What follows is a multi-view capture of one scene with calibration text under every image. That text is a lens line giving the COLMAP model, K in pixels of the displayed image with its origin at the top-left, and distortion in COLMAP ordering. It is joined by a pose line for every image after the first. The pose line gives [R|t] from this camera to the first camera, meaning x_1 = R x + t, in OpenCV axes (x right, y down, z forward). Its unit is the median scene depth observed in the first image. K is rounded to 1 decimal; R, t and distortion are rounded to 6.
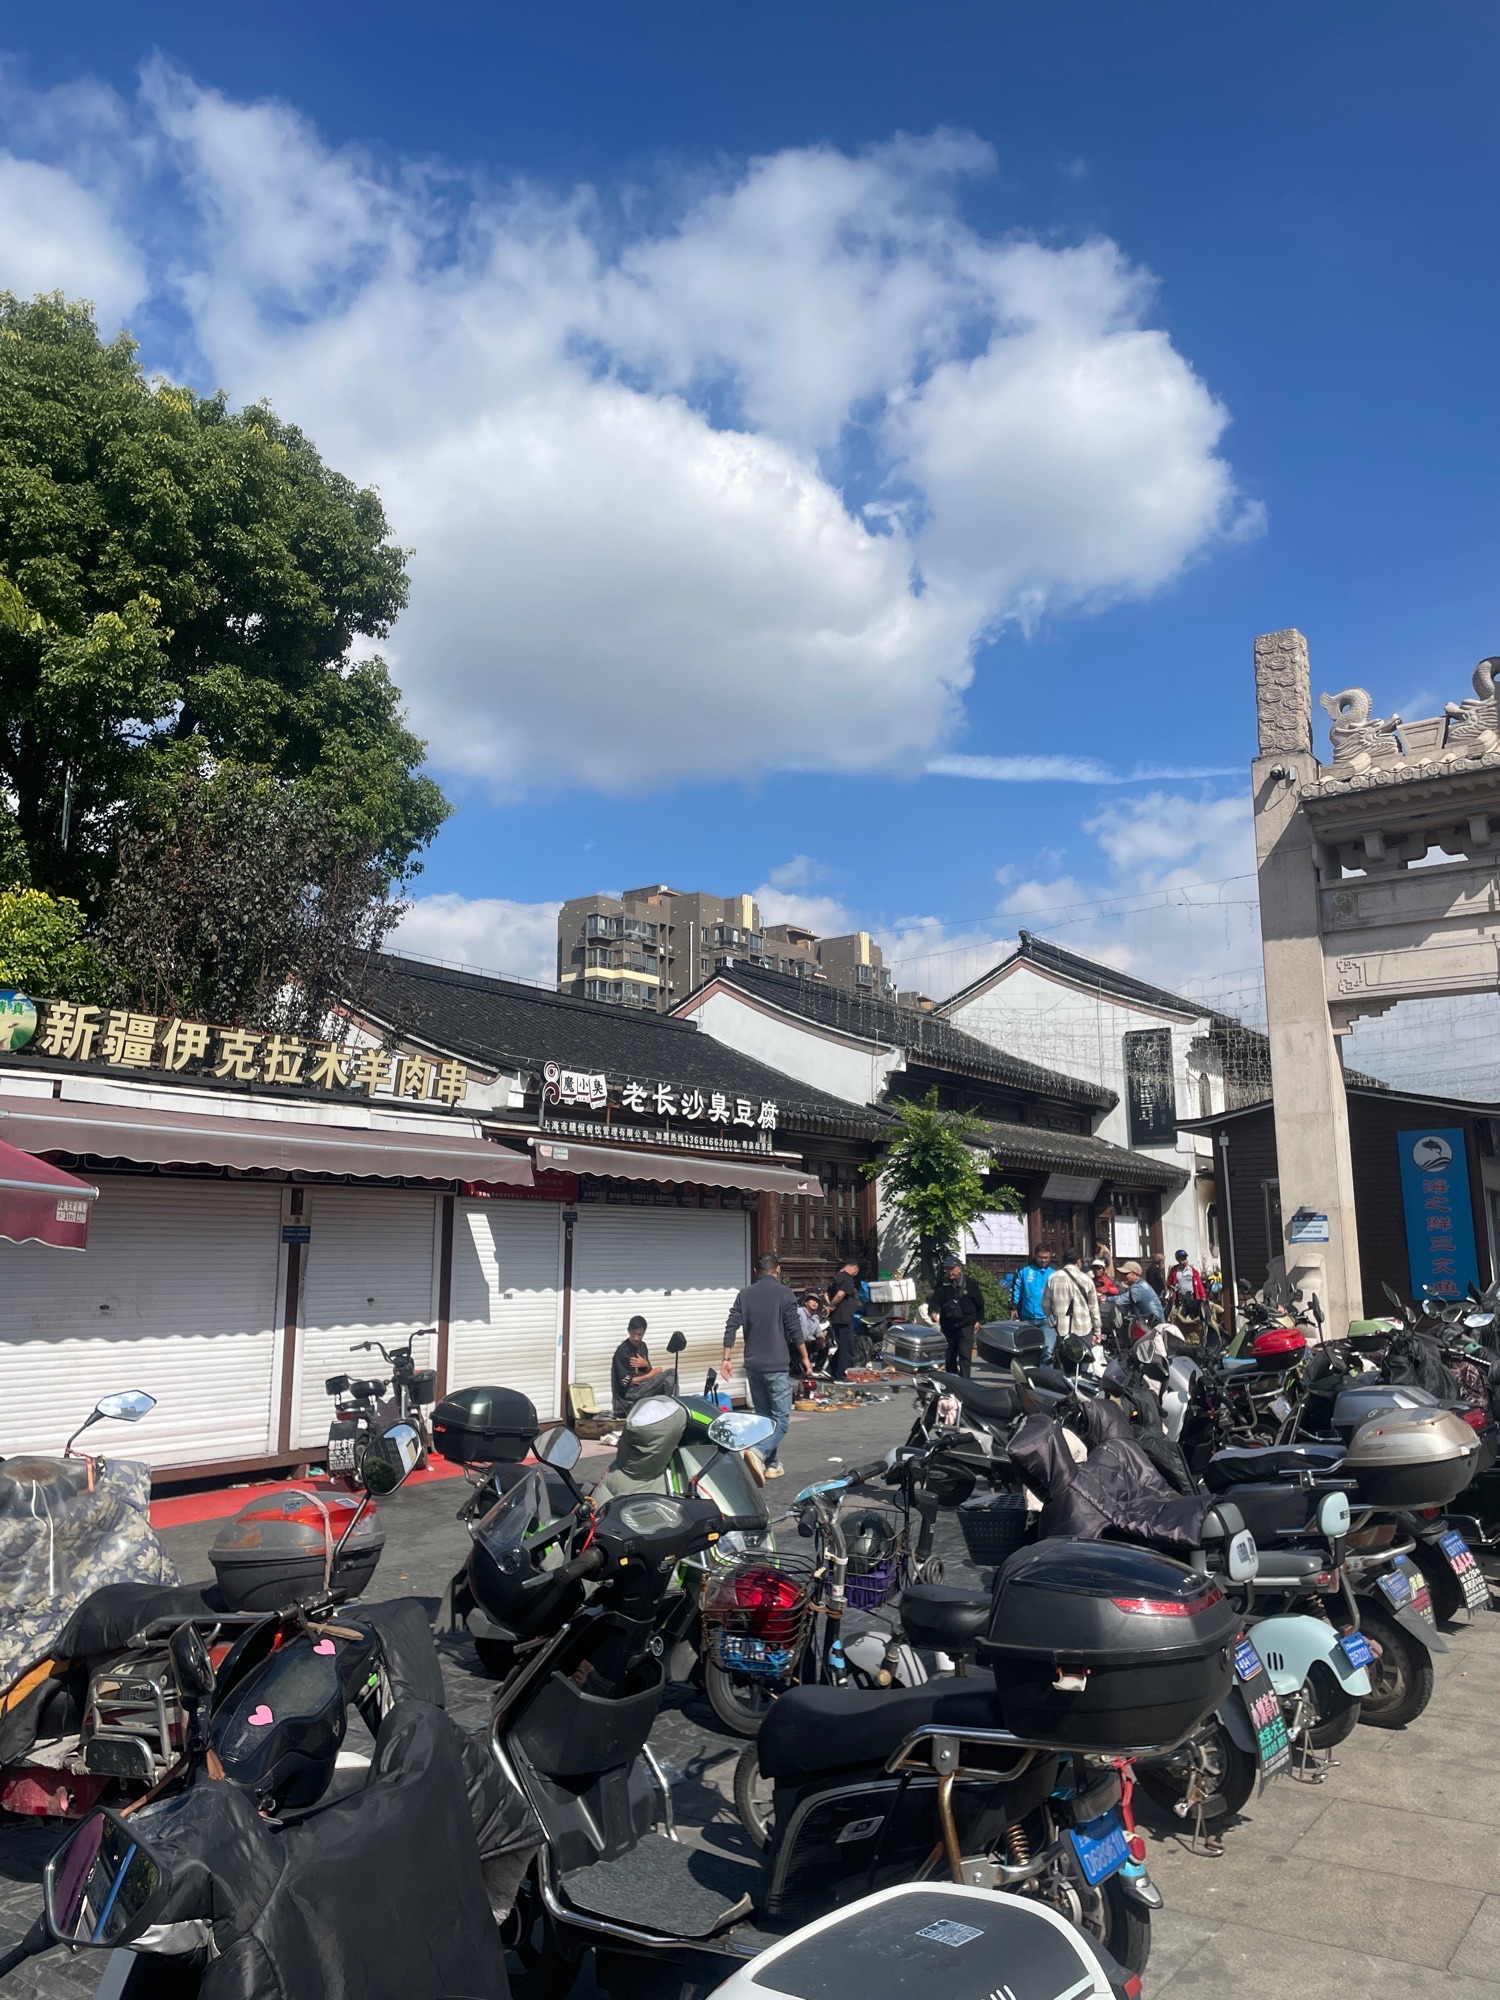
lens RADIAL K [[1507.1, 0, 741.1], [0, 1507.1, 992.9], [0, 0, 1]] dist [0.089122, -0.109770]
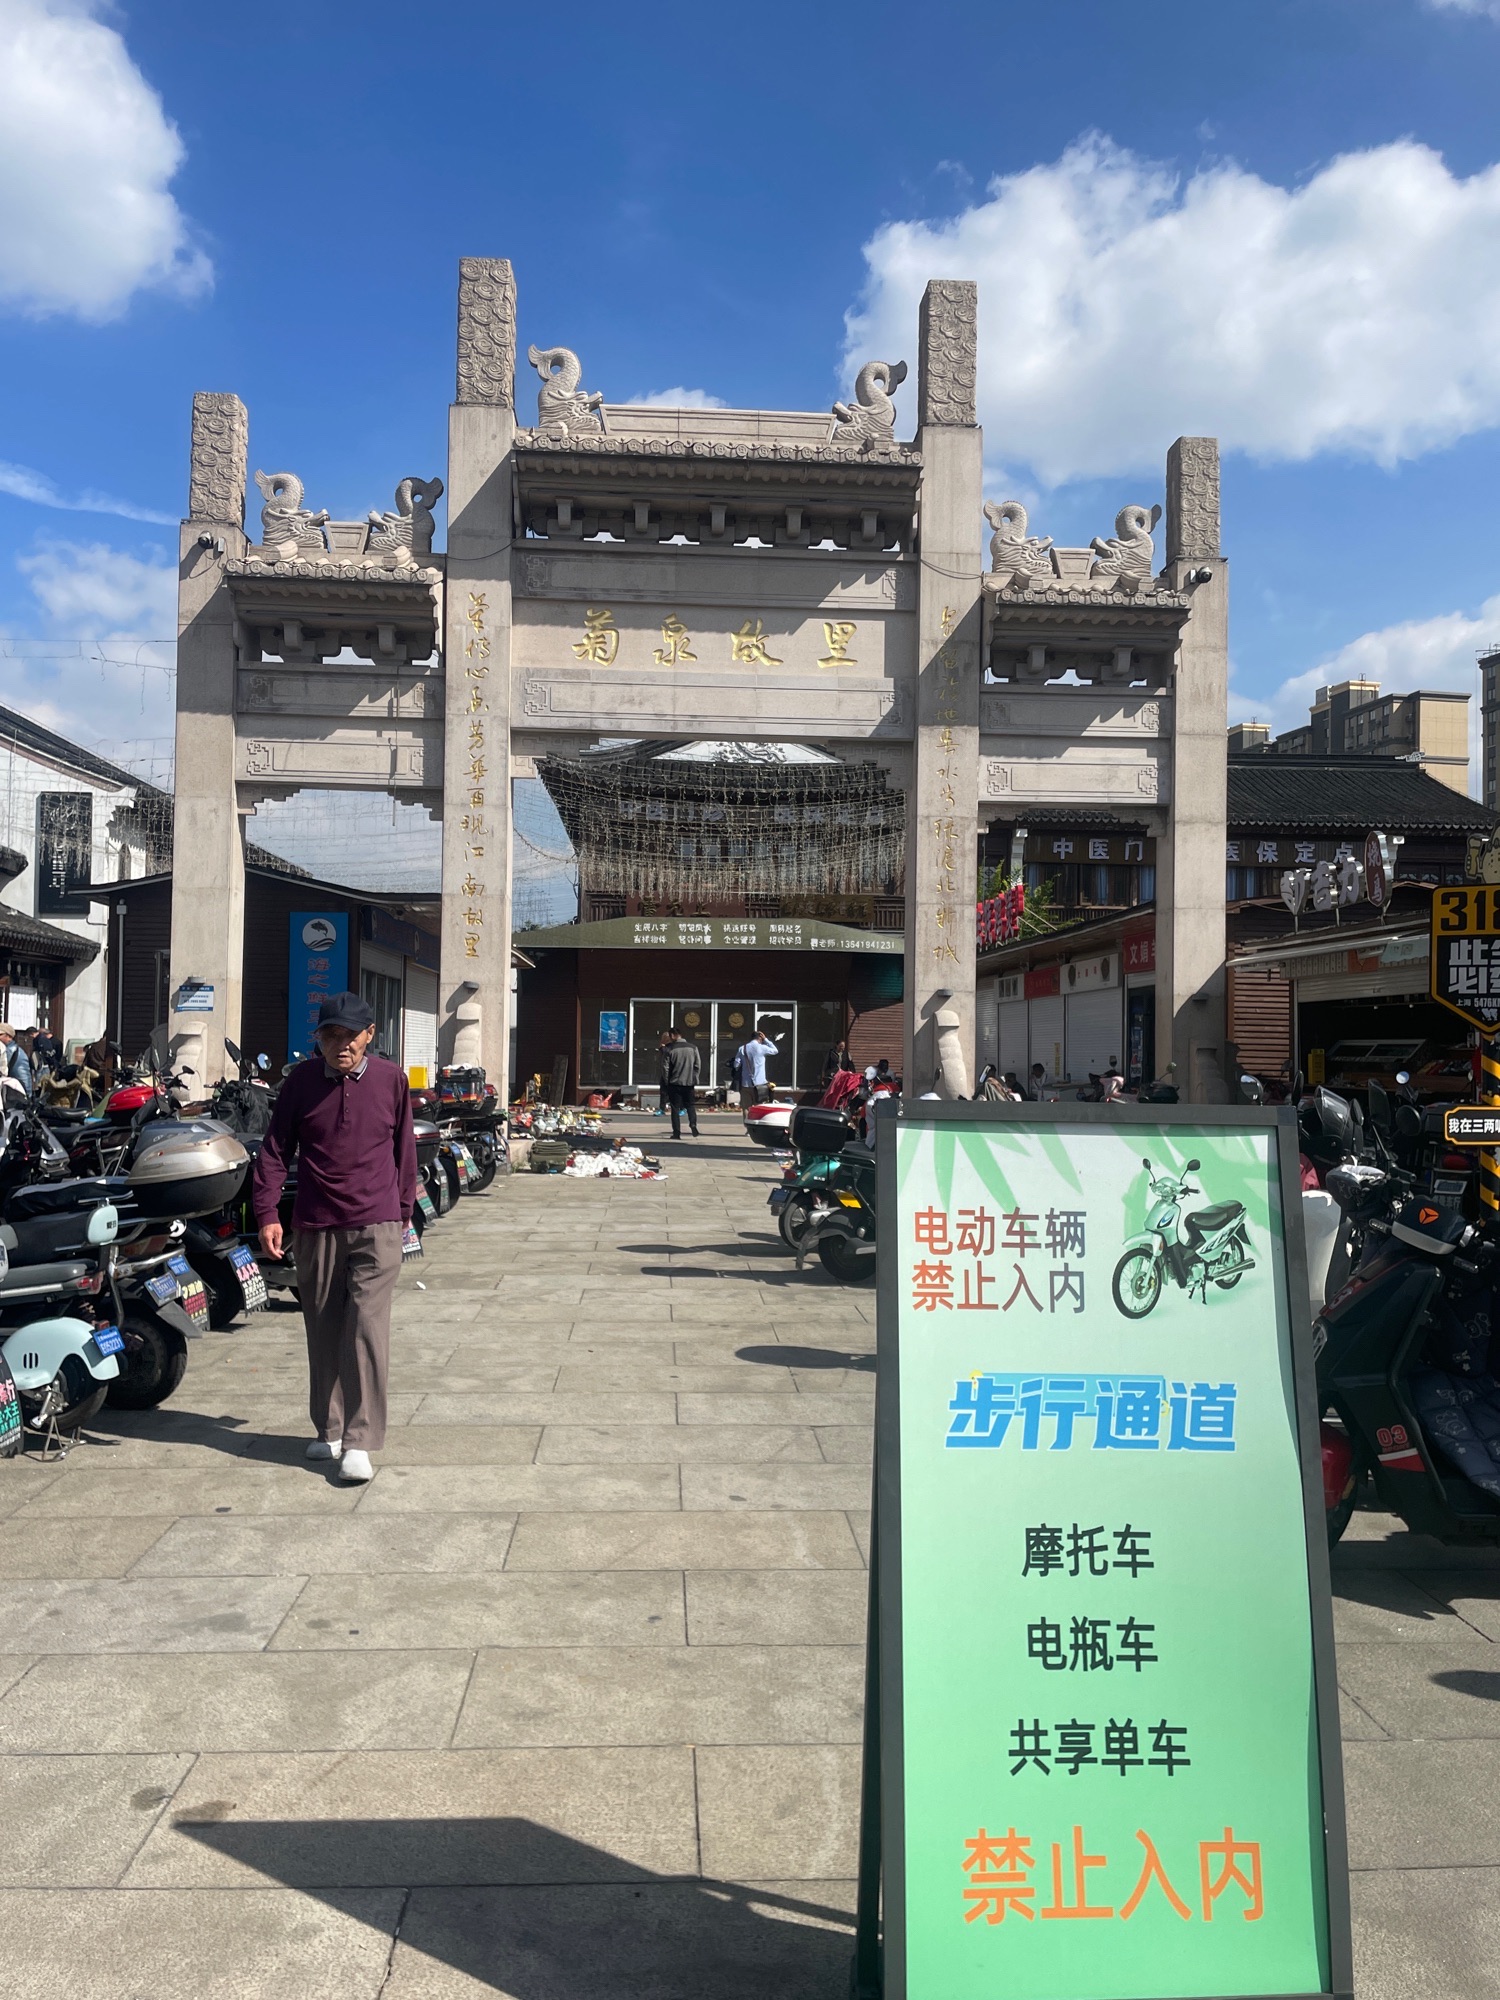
lens RADIAL K [[1513.2, 0, 750.0], [0, 1513.2, 1000.0], [0, 0, 1]] dist [0.085896, -0.093765]
pose [[0.777547, 0.036571, 0.627761, 0.014693], [-0.127820, 0.986658, 0.100840, 0.003364], [-0.615697, -0.158649, 0.771847, -0.028830]]
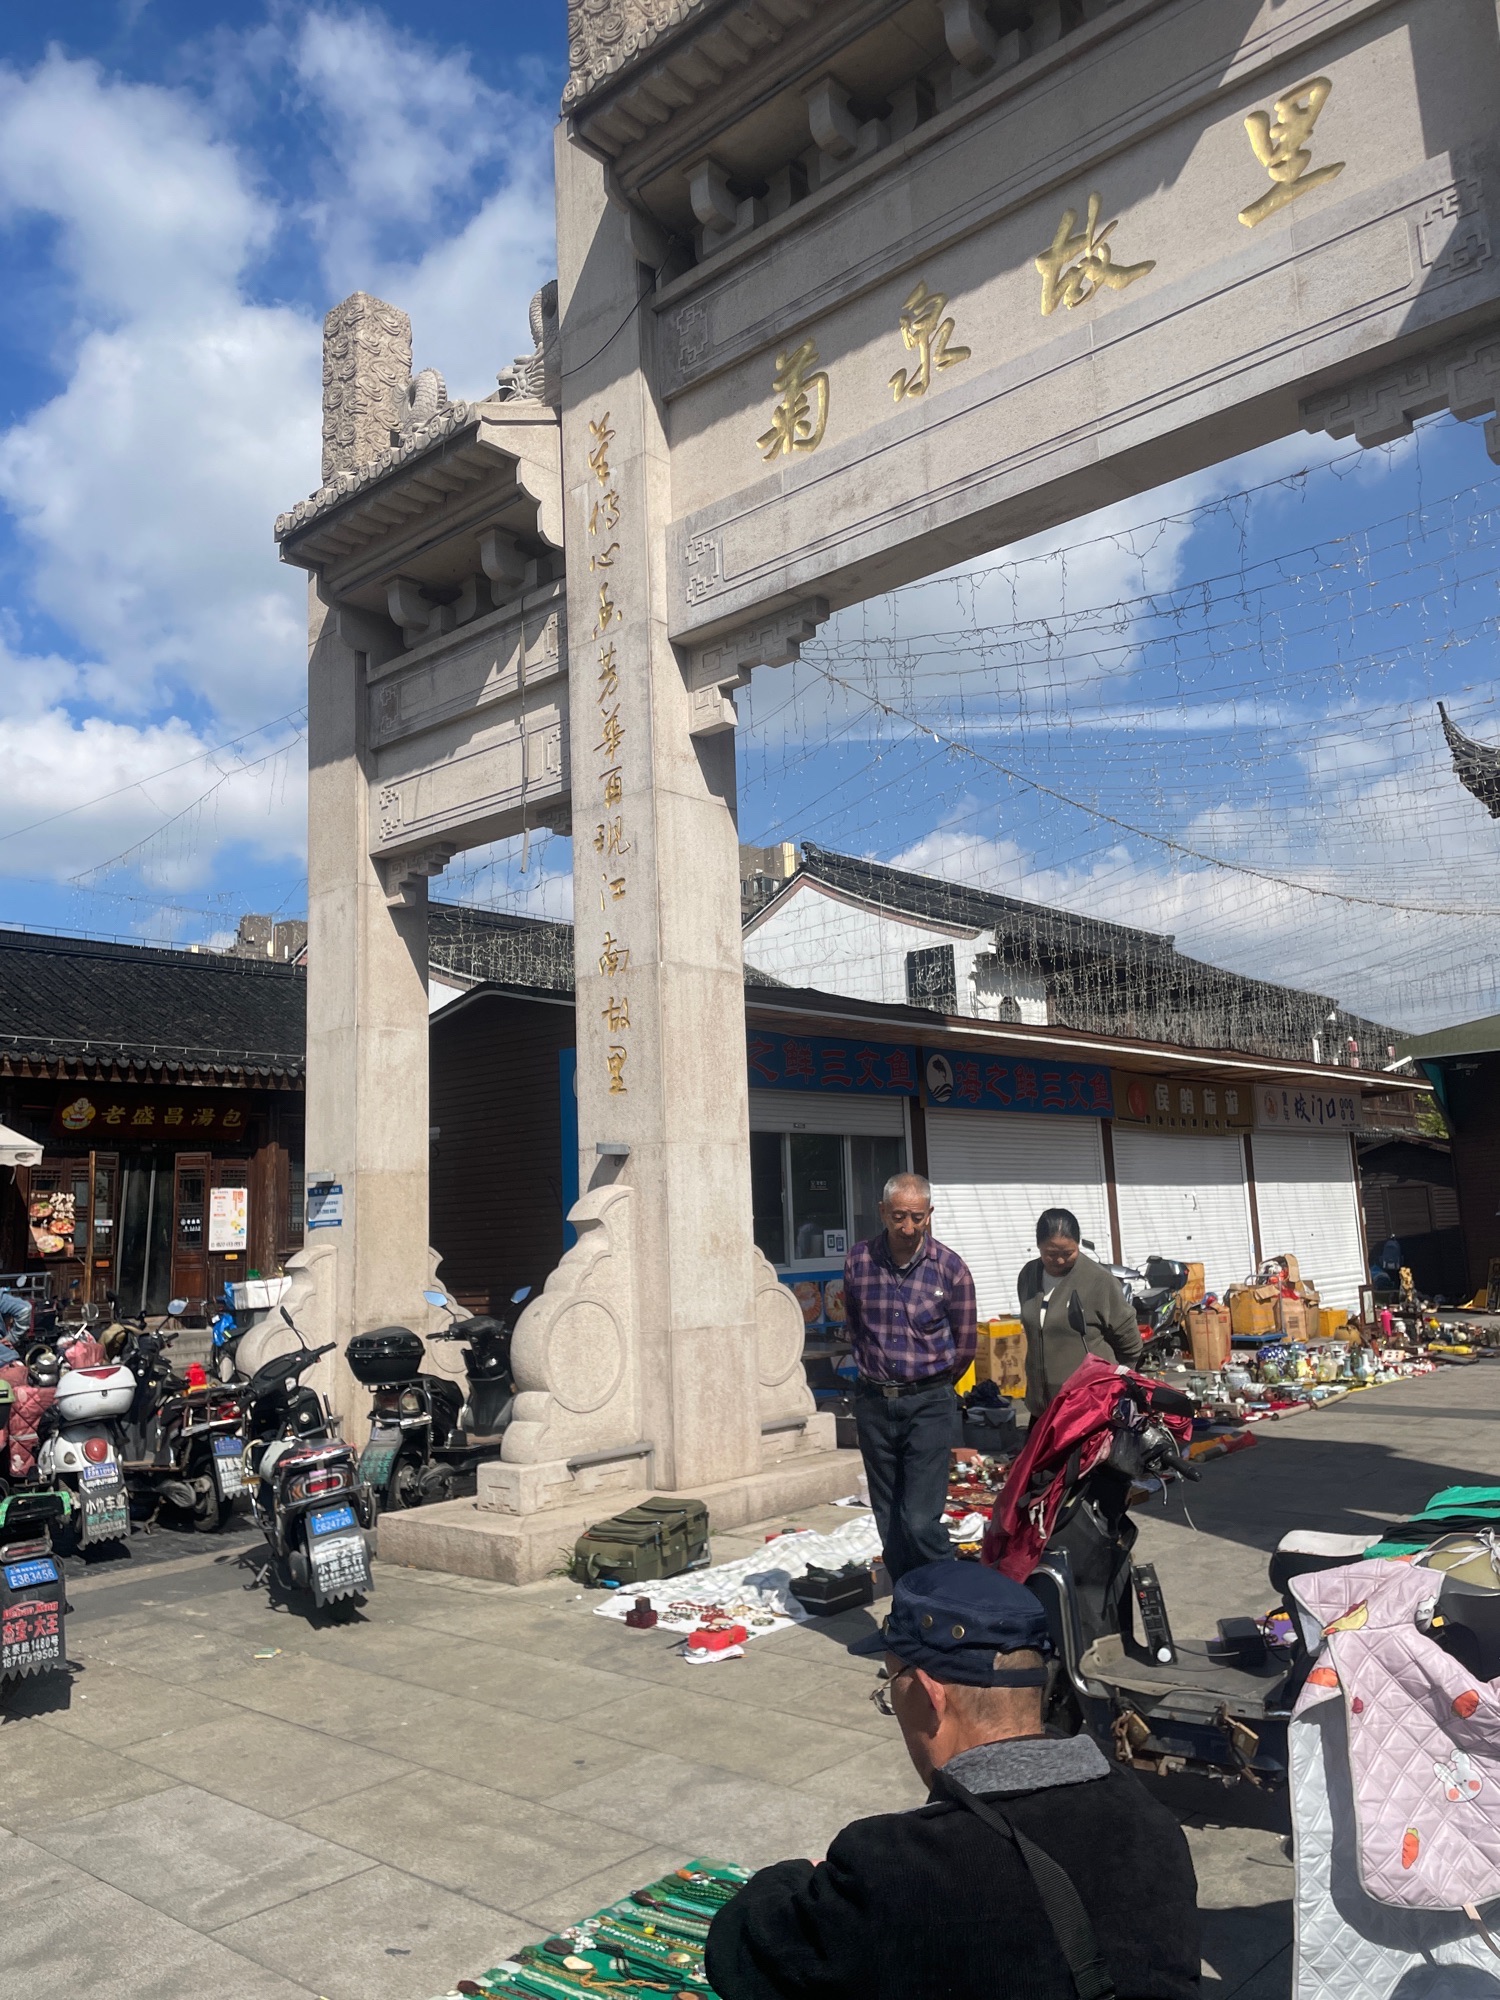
lens RADIAL K [[1507.1, 0, 741.1], [0, 1507.1, 992.9], [0, 0, 1]] dist [0.089122, -0.109770]
pose [[0.992440, -0.052651, -0.110864, 0.613133], [0.055419, 0.998220, 0.022033, 0.058932], [0.109507, -0.028010, 0.993591, 0.377008]]
